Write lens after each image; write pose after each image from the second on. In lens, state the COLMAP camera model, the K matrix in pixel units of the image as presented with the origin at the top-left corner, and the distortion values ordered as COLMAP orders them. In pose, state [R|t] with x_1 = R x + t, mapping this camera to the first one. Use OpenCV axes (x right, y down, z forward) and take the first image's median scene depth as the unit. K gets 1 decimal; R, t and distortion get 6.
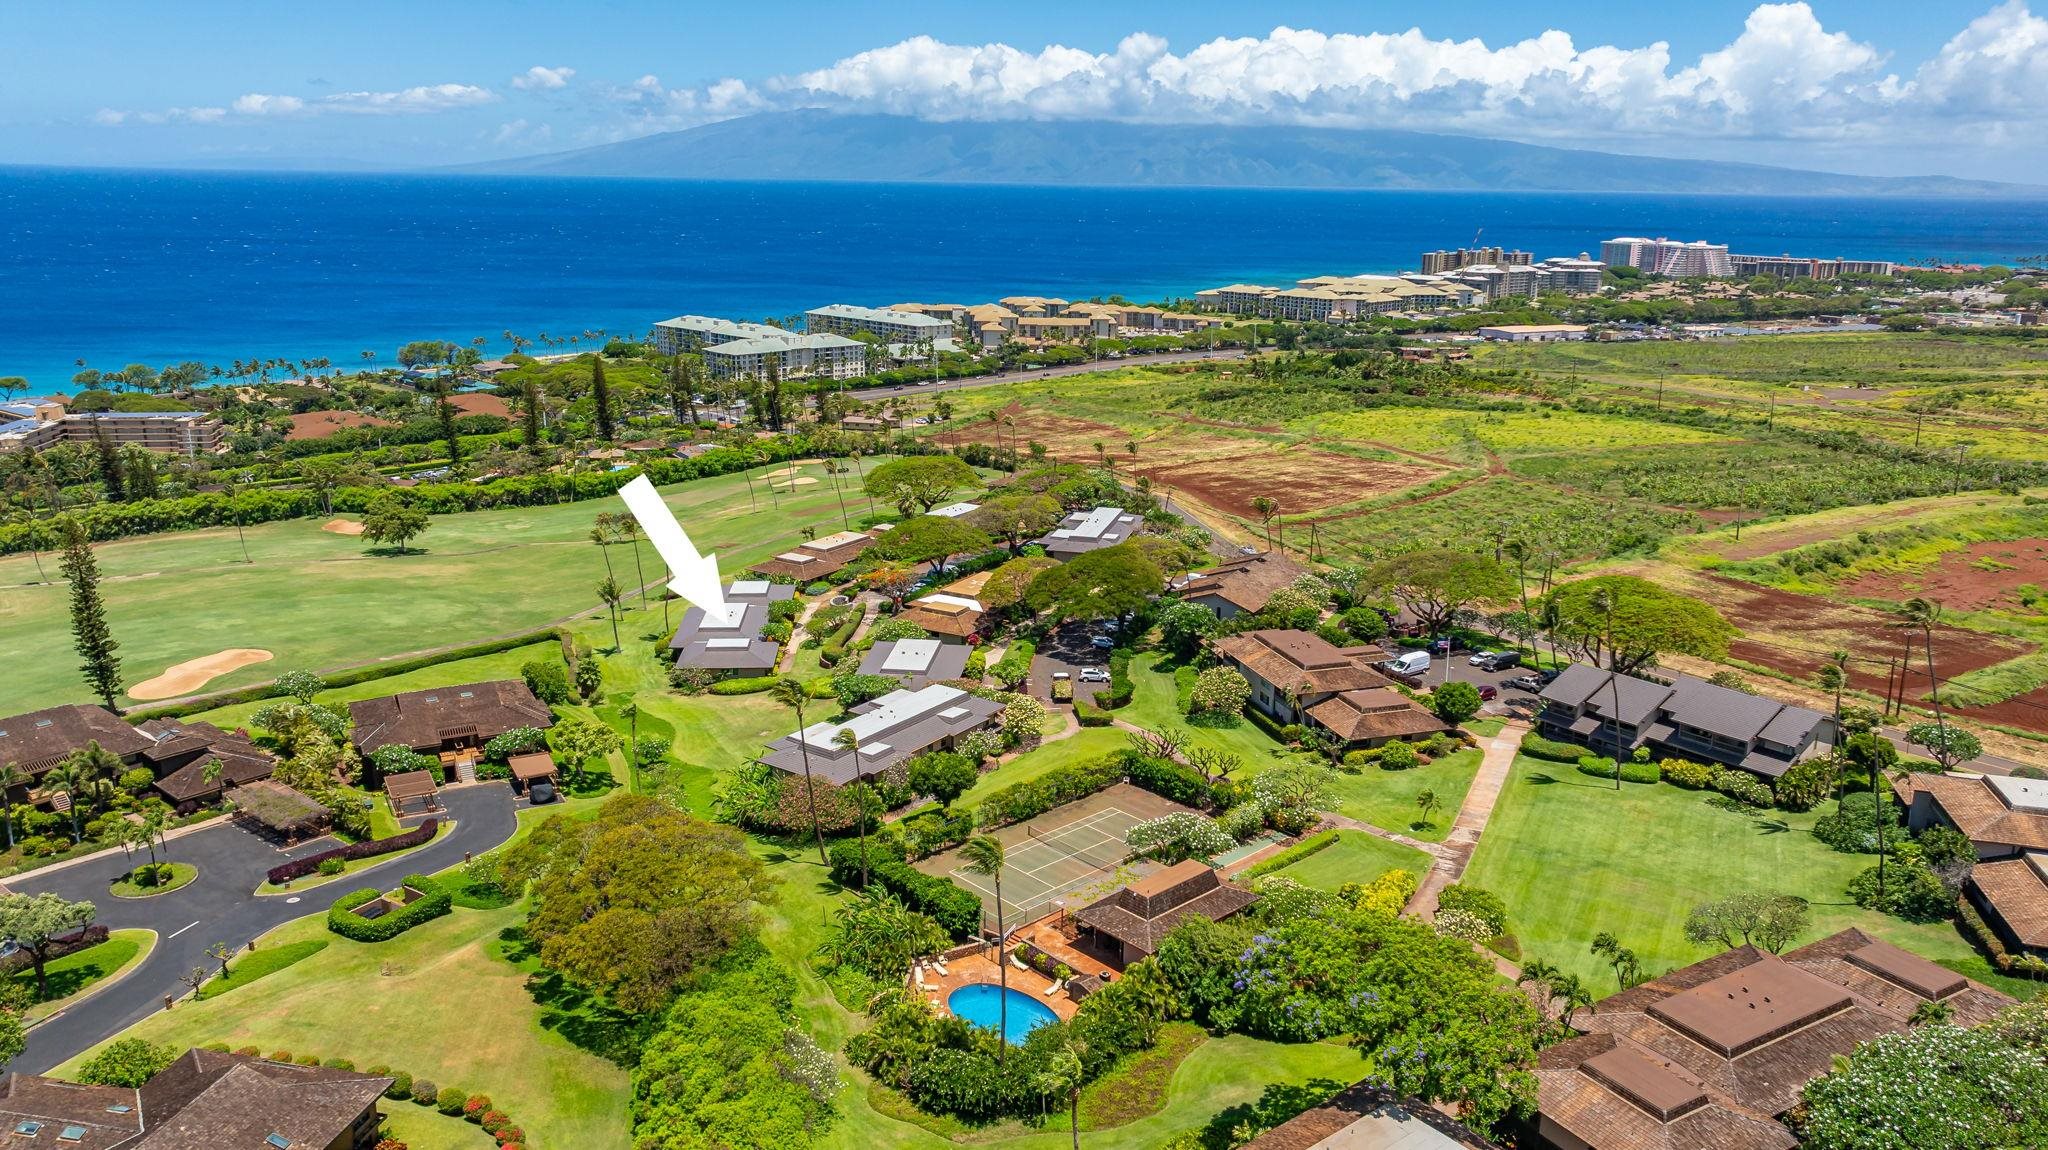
lens RADIAL K [[1461.8, 0, 1024.0], [0, 1461.8, 575.0], [0, 0, 1]] dist [-0.012815, -0.001682]
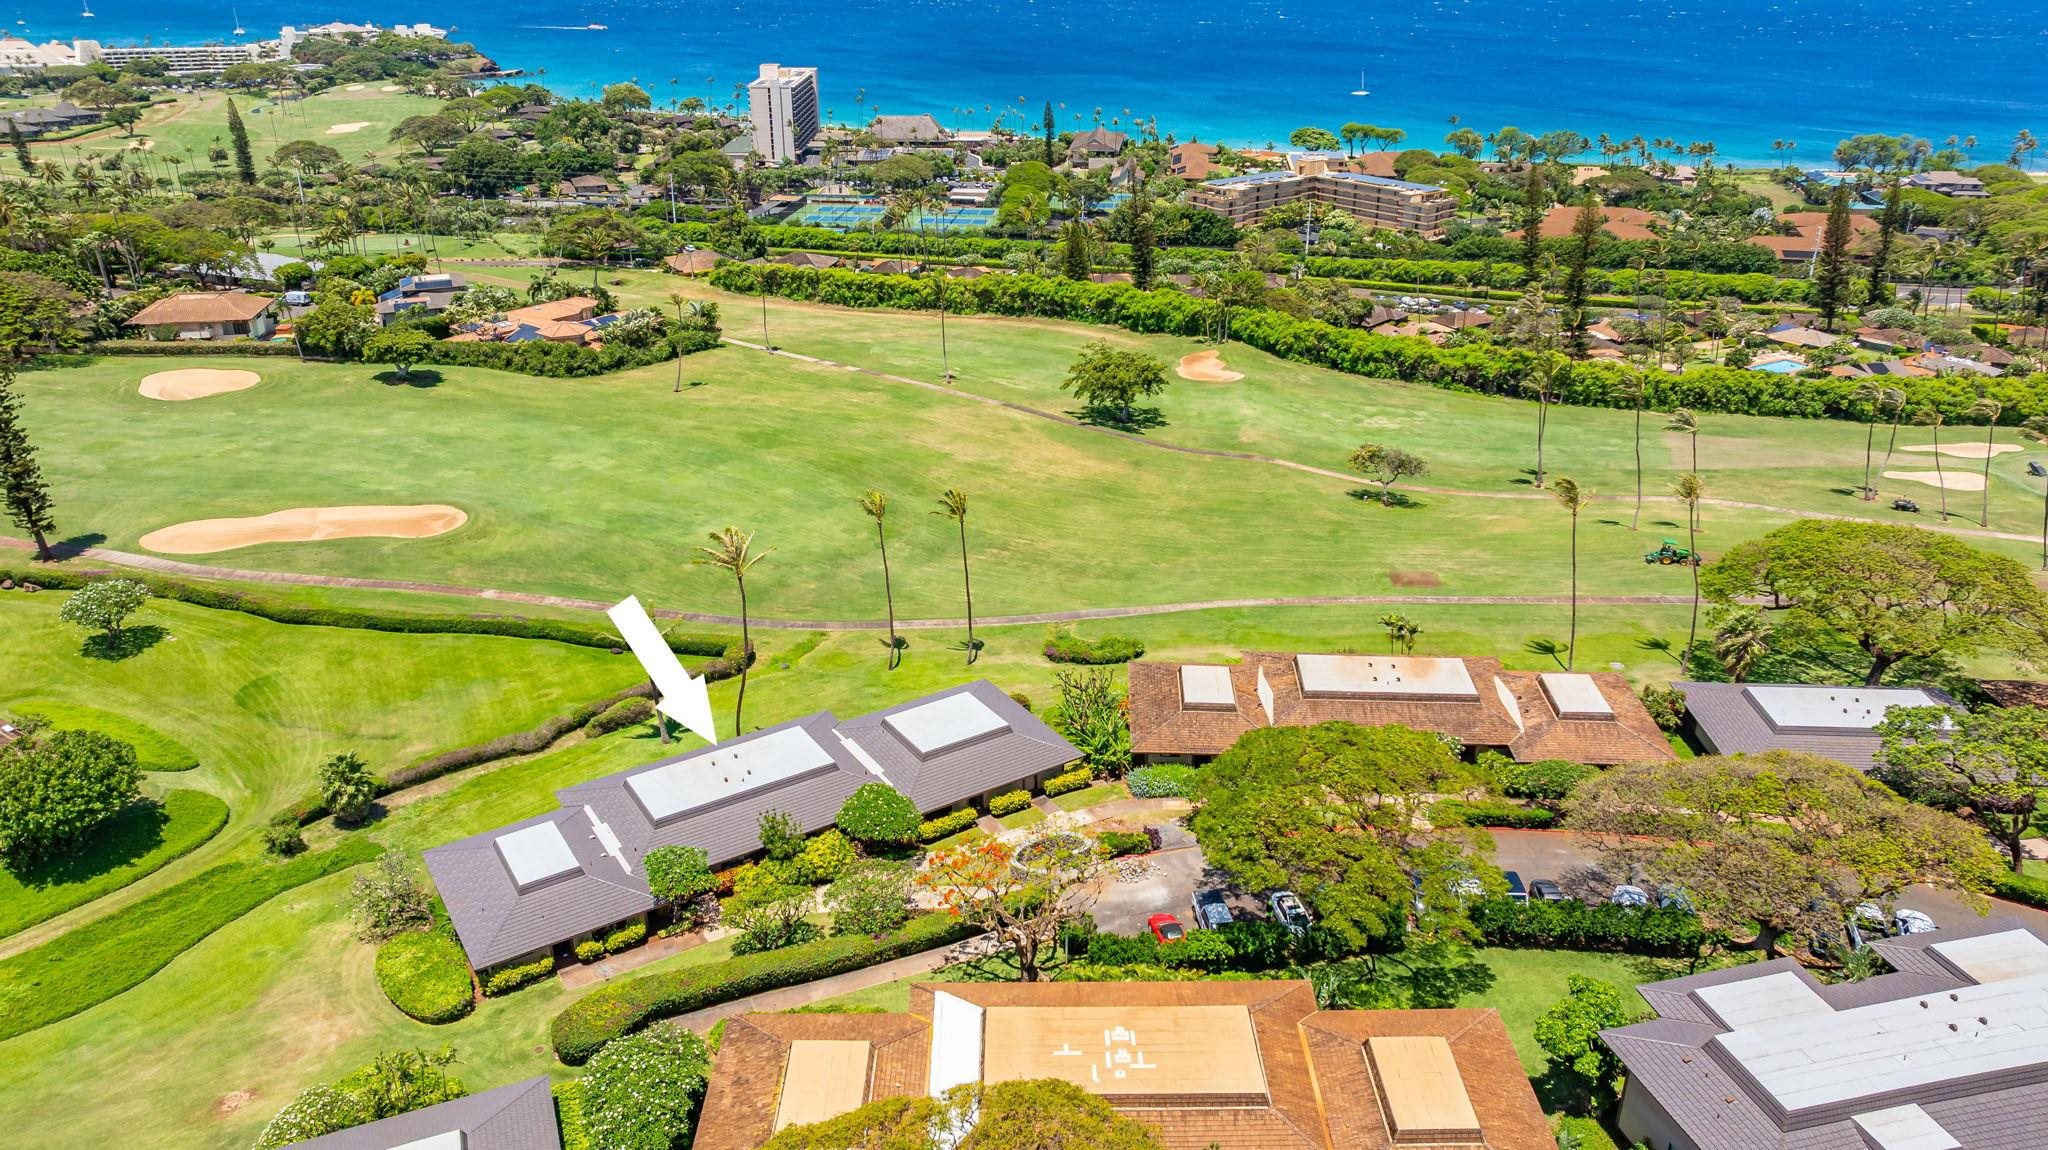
lens RADIAL K [[1433.2, 0, 1050.1], [0, 1433.2, 574.9], [0, 0, 1]] dist [-0.004561, -0.001890]
pose [[0.492348, 0.344994, -0.799108, 0.105735], [-0.223730, 0.937407, 0.266856, -0.103973], [0.841153, 0.047398, 0.538716, 0.529105]]
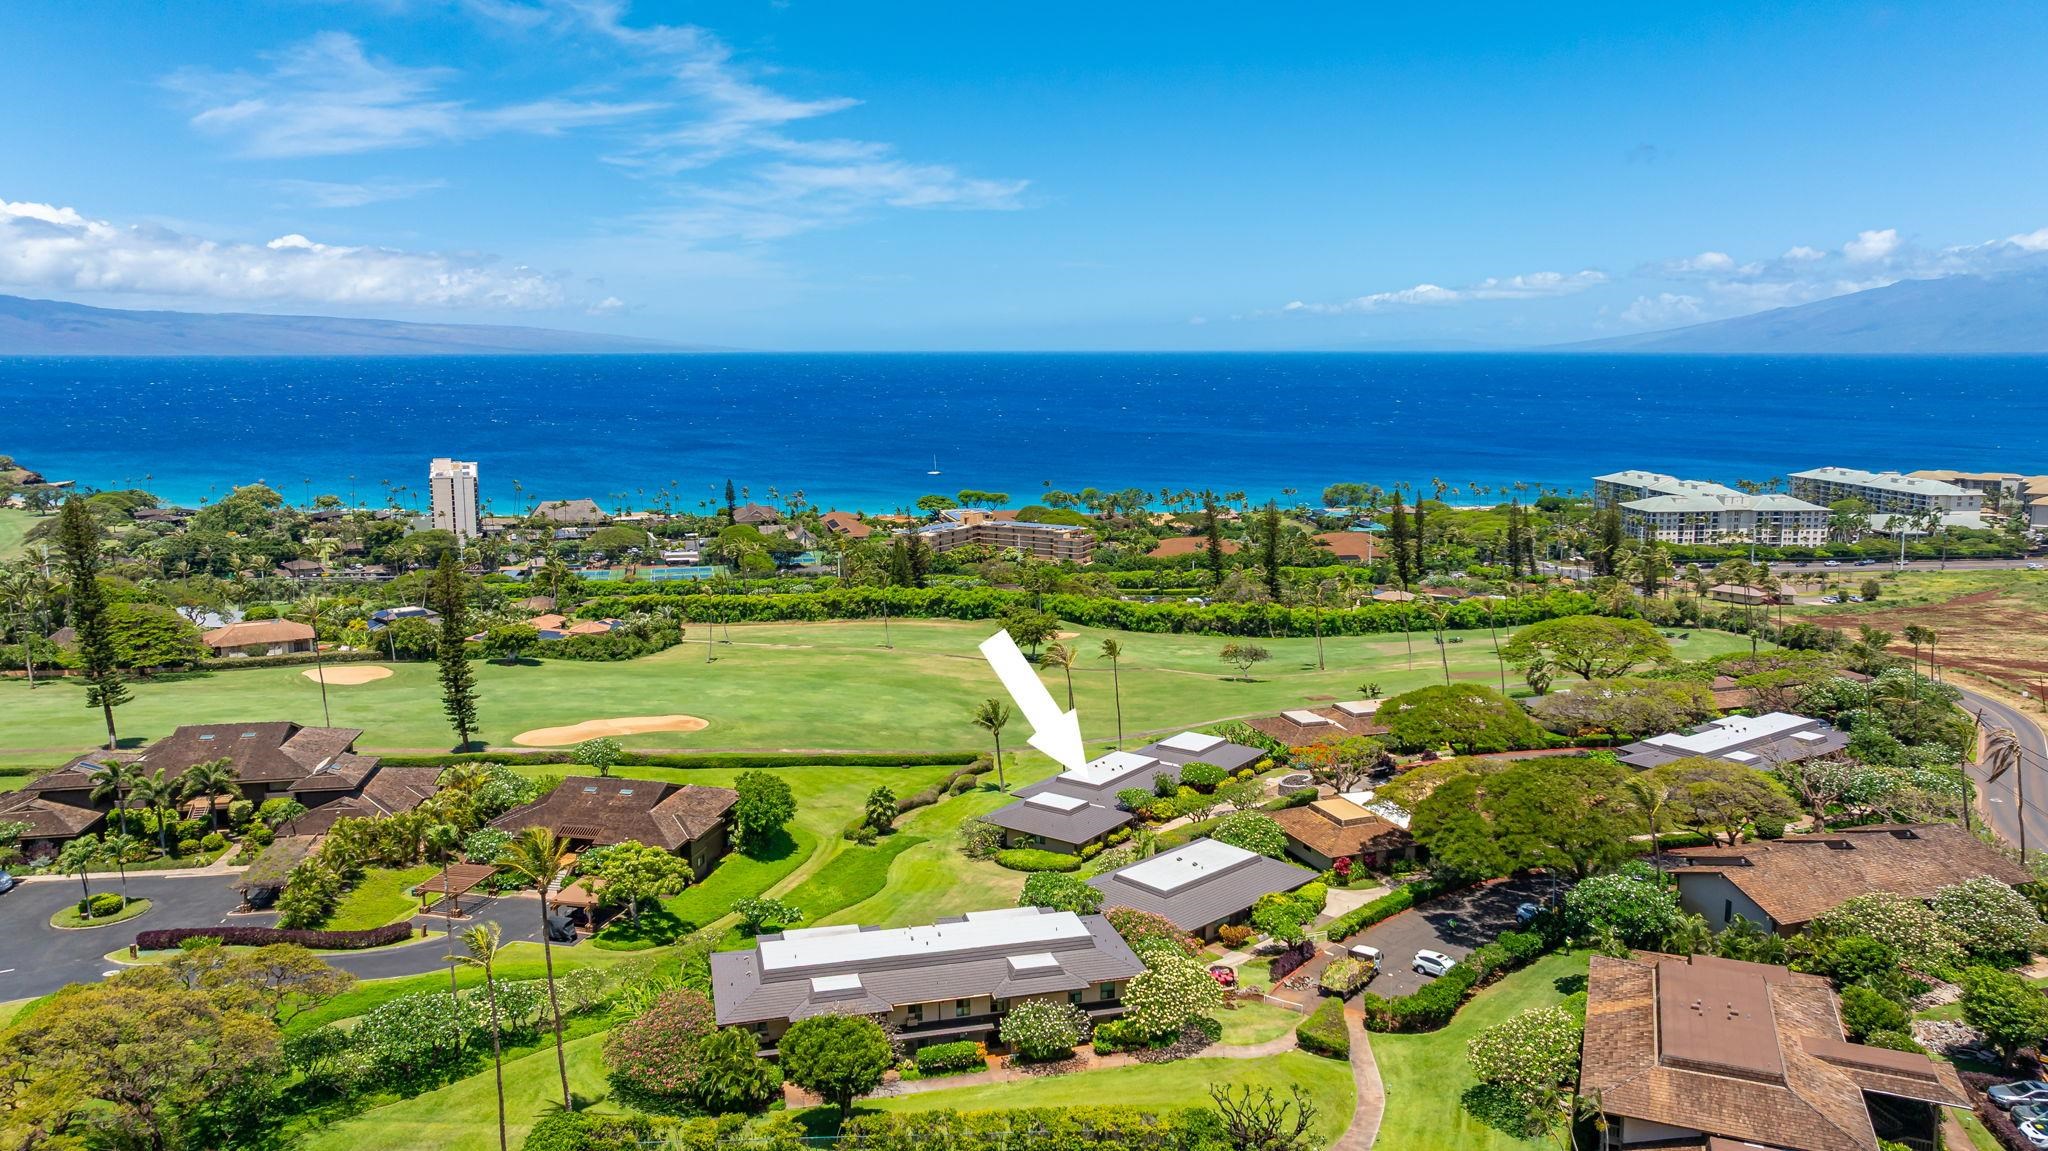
lens RADIAL K [[1433.2, 0, 1050.1], [0, 1433.2, 575.4], [0, 0, 1]] dist [-0.004561, -0.001890]
pose [[0.765320, 0.083218, -0.638248, 0.152340], [-0.155513, 0.986136, -0.057897, -0.014879], [0.624581, 0.143566, 0.767651, 0.242843]]
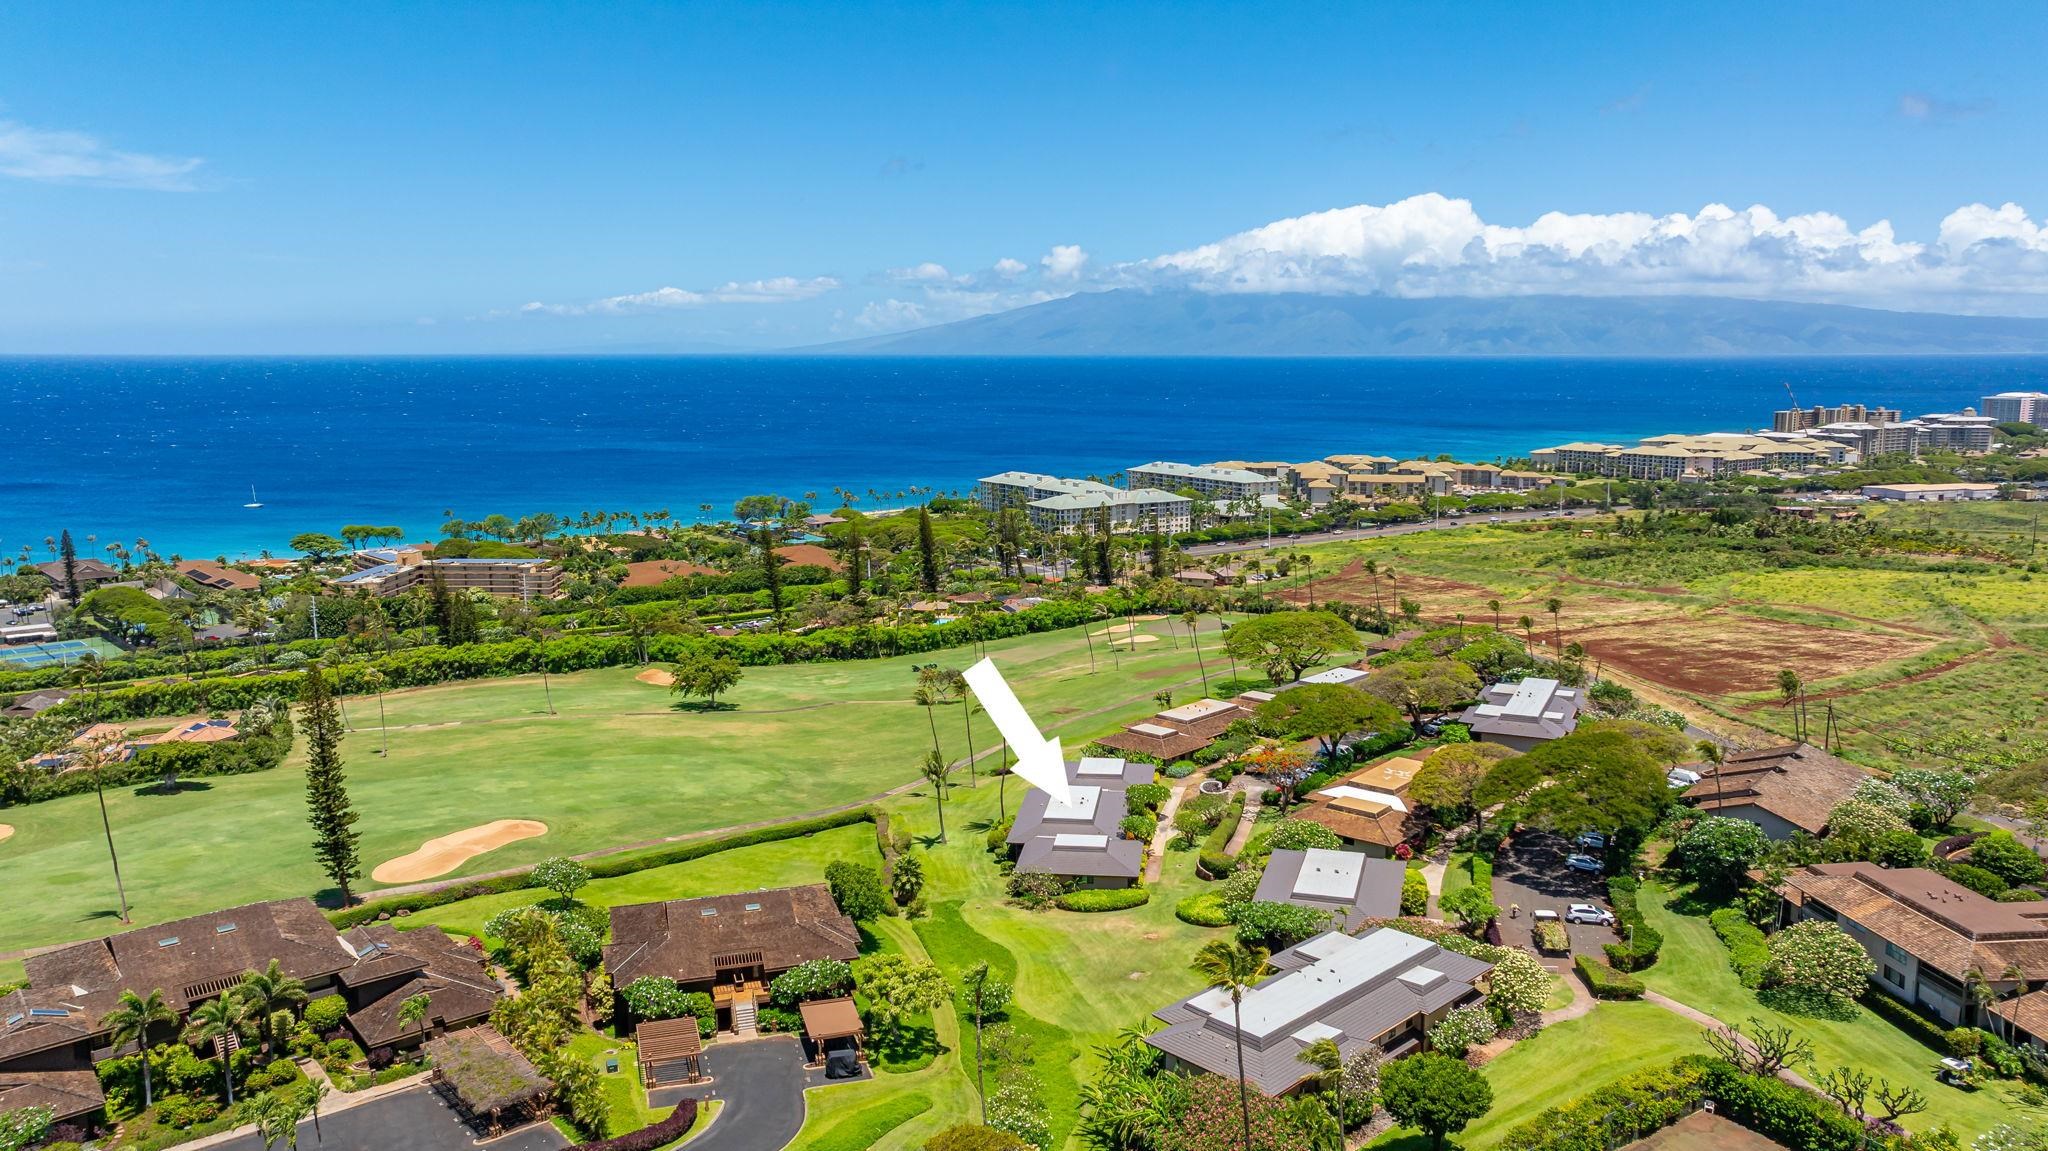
lens RADIAL K [[1433.2, 0, 1050.1], [0, 1433.2, 575.4], [0, 0, 1]] dist [-0.004561, -0.001890]
pose [[0.981932, 0.011723, -0.188869, -0.044059], [-0.032591, 0.993642, -0.107766, -0.006721], [0.186405, 0.111974, 0.976071, 0.135351]]
